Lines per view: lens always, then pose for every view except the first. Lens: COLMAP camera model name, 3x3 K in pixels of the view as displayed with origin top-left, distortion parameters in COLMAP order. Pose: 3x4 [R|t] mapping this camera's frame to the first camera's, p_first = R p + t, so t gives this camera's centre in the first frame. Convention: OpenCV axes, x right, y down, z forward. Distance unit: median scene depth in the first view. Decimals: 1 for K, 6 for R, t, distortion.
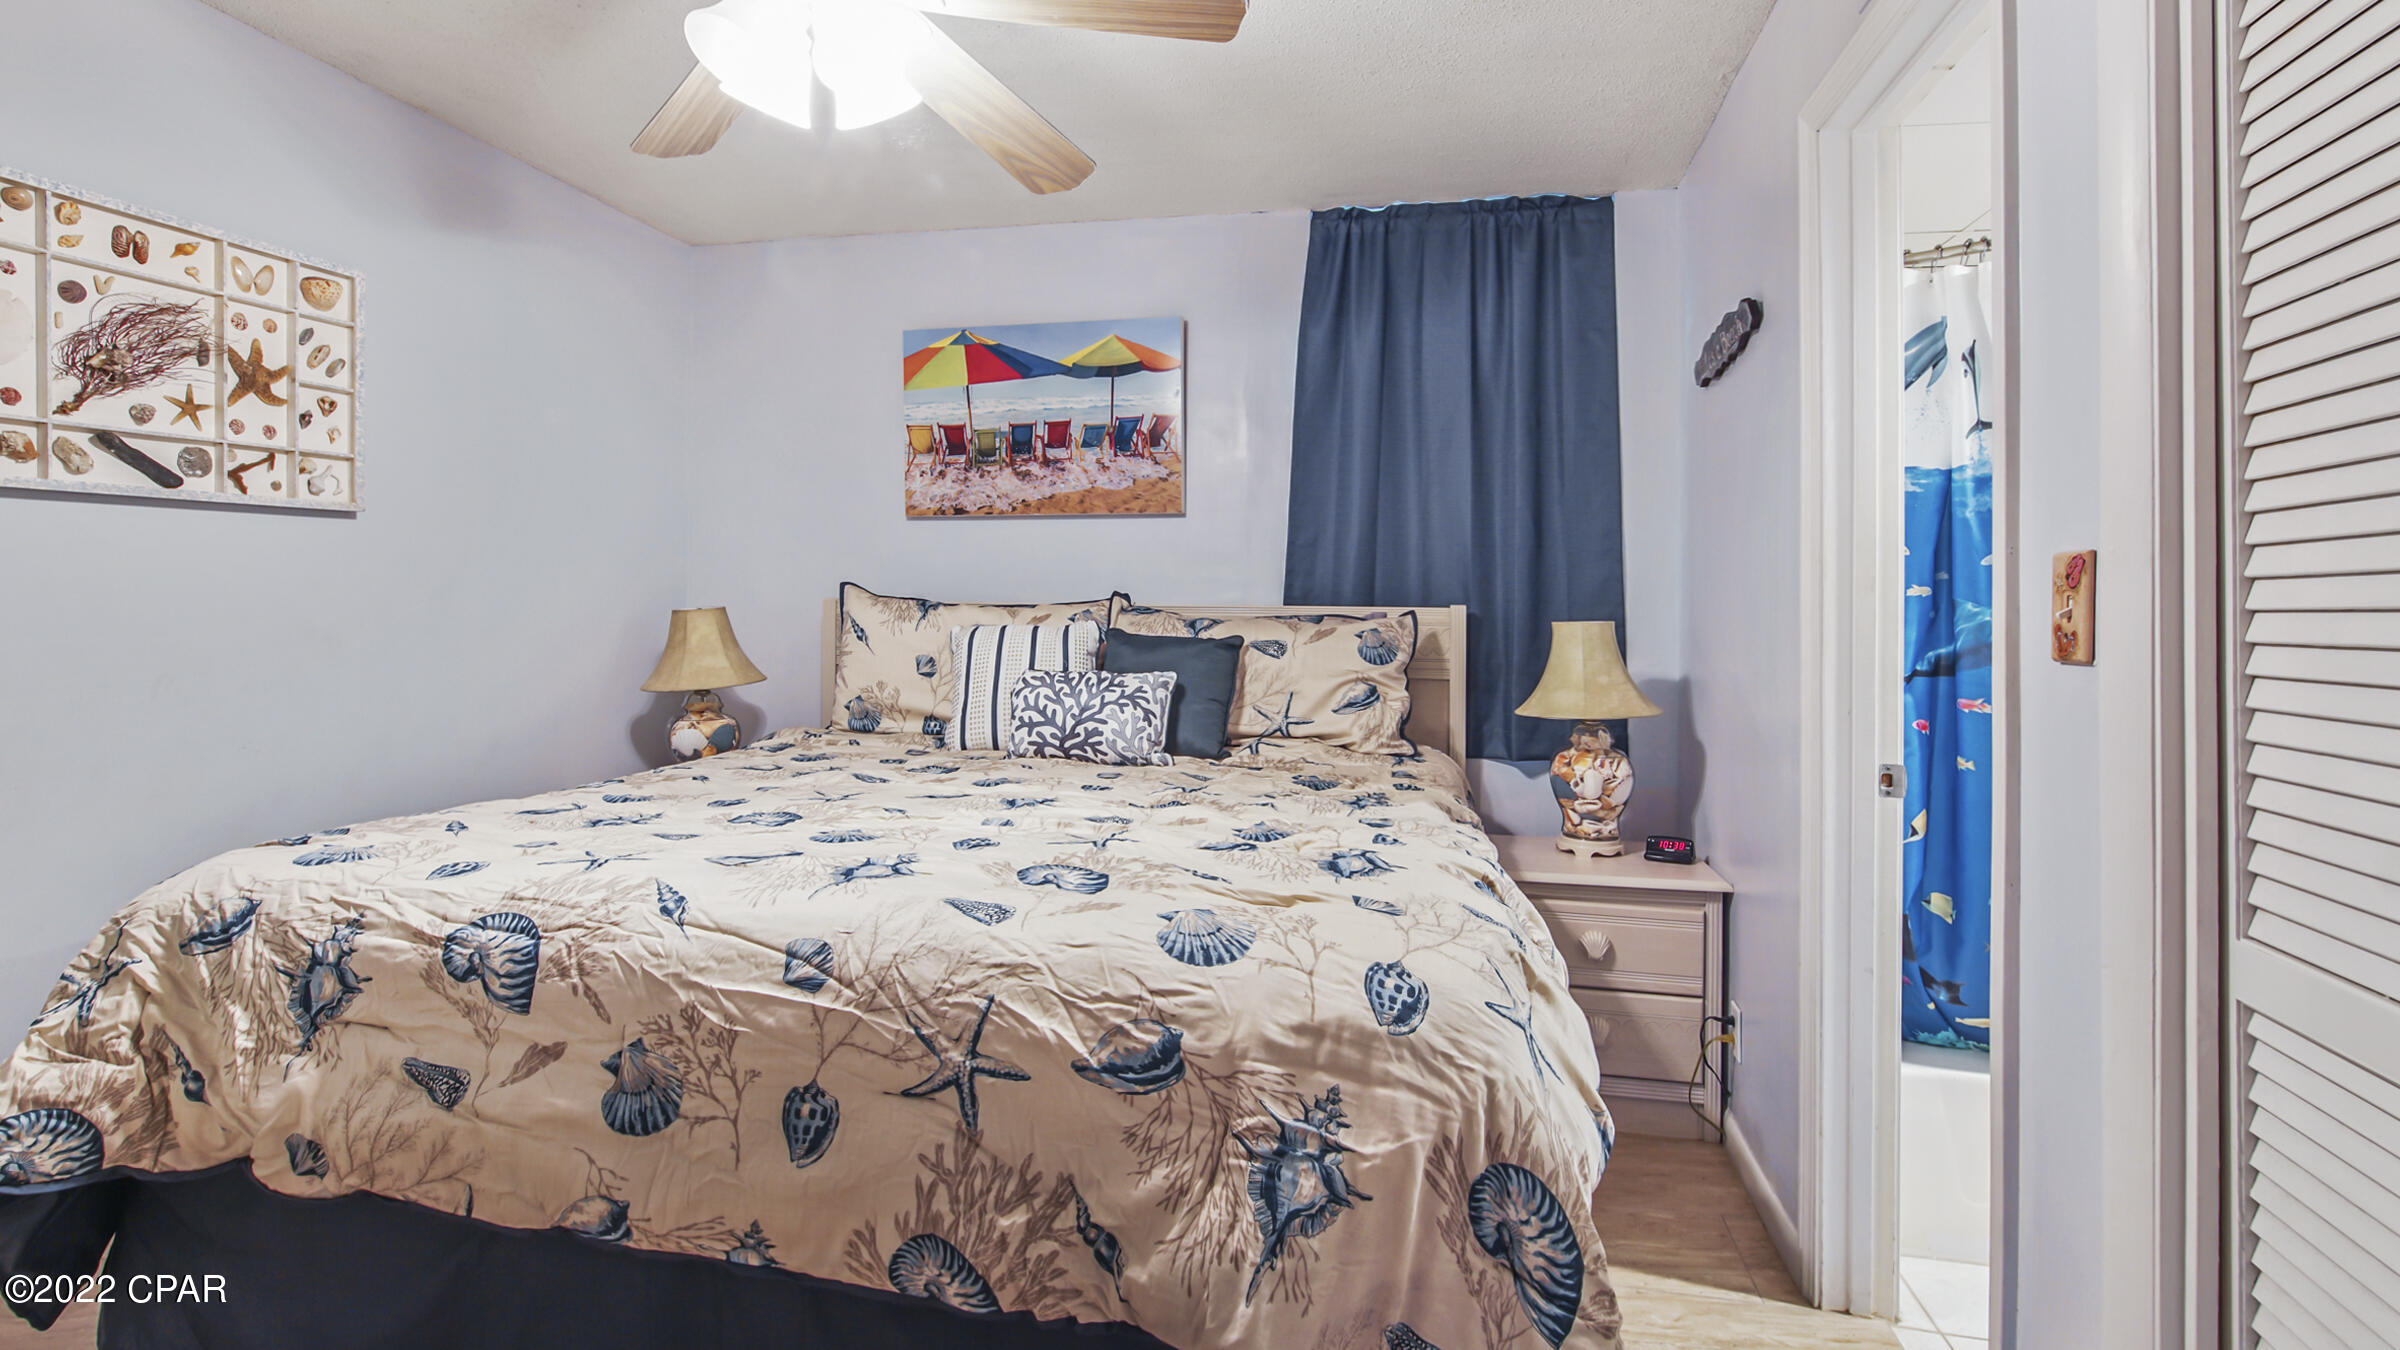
lens RADIAL K [[1153.0, 0, 1206.2], [0, 1153.0, 598.9], [0, 0, 1]] dist [-0.022487, 0.001597]
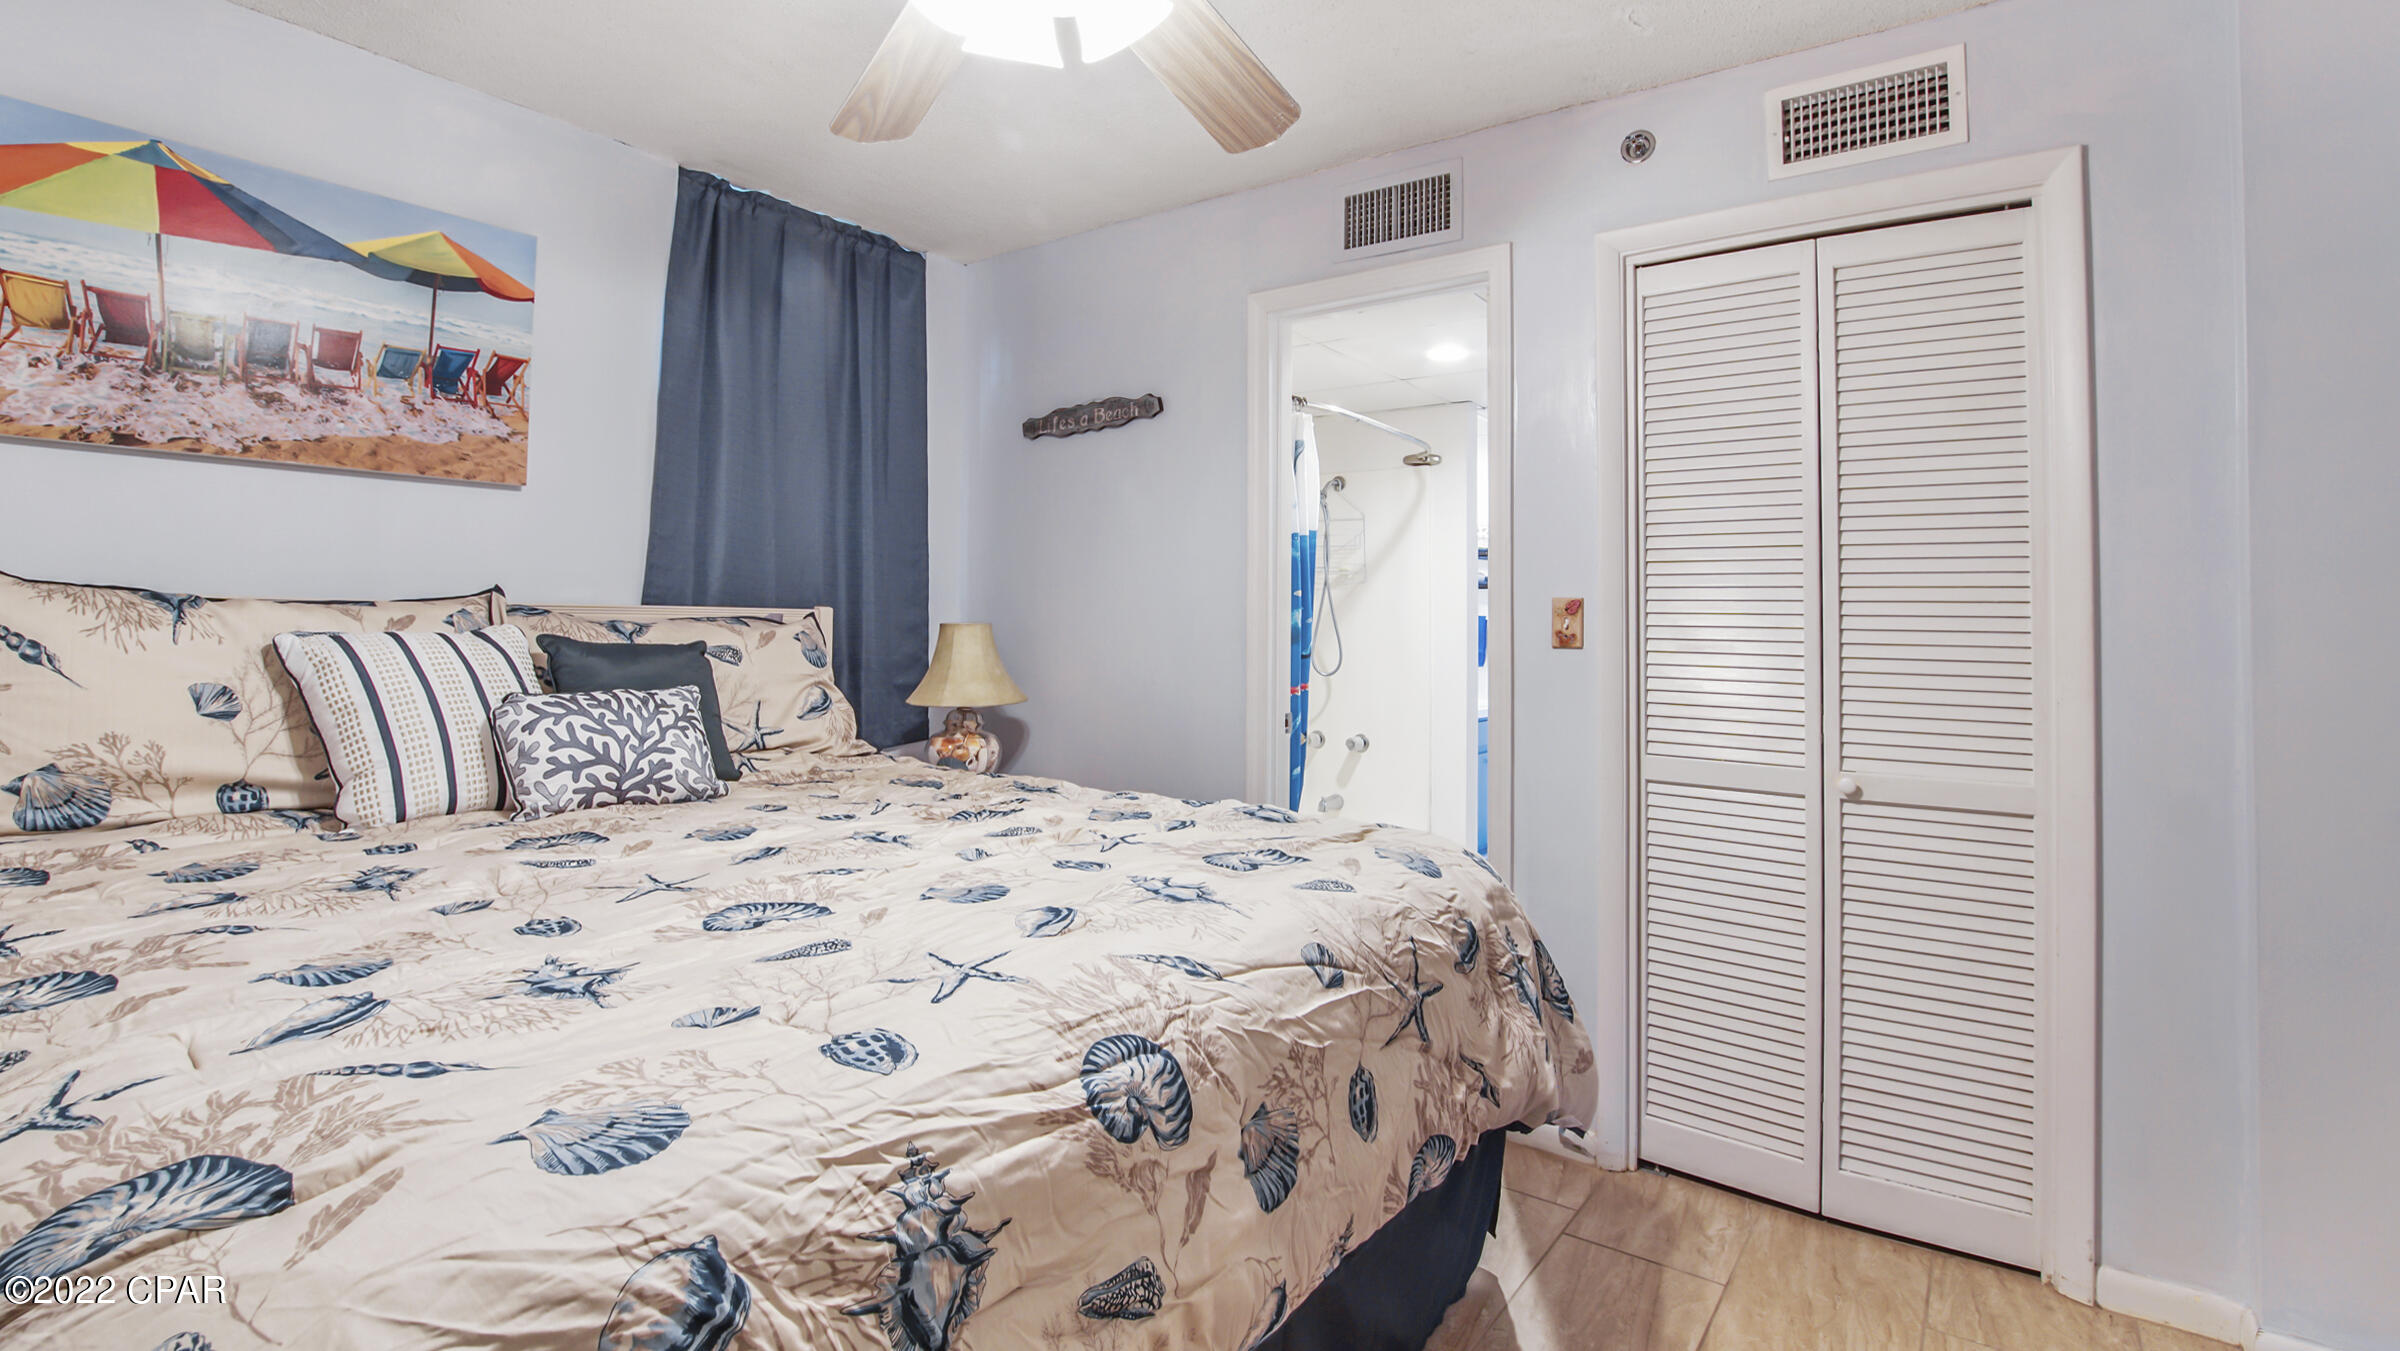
lens RADIAL K [[1120.3, 0, 1201.3], [0, 1120.3, 579.4], [0, 0, 1]] dist [-0.028829, 0.006227]
pose [[0.394714, 0.029748, 0.918322, -0.673082], [-0.022313, 0.999491, -0.022787, -0.004785], [-0.918533, -0.011496, 0.395177, 0.352733]]
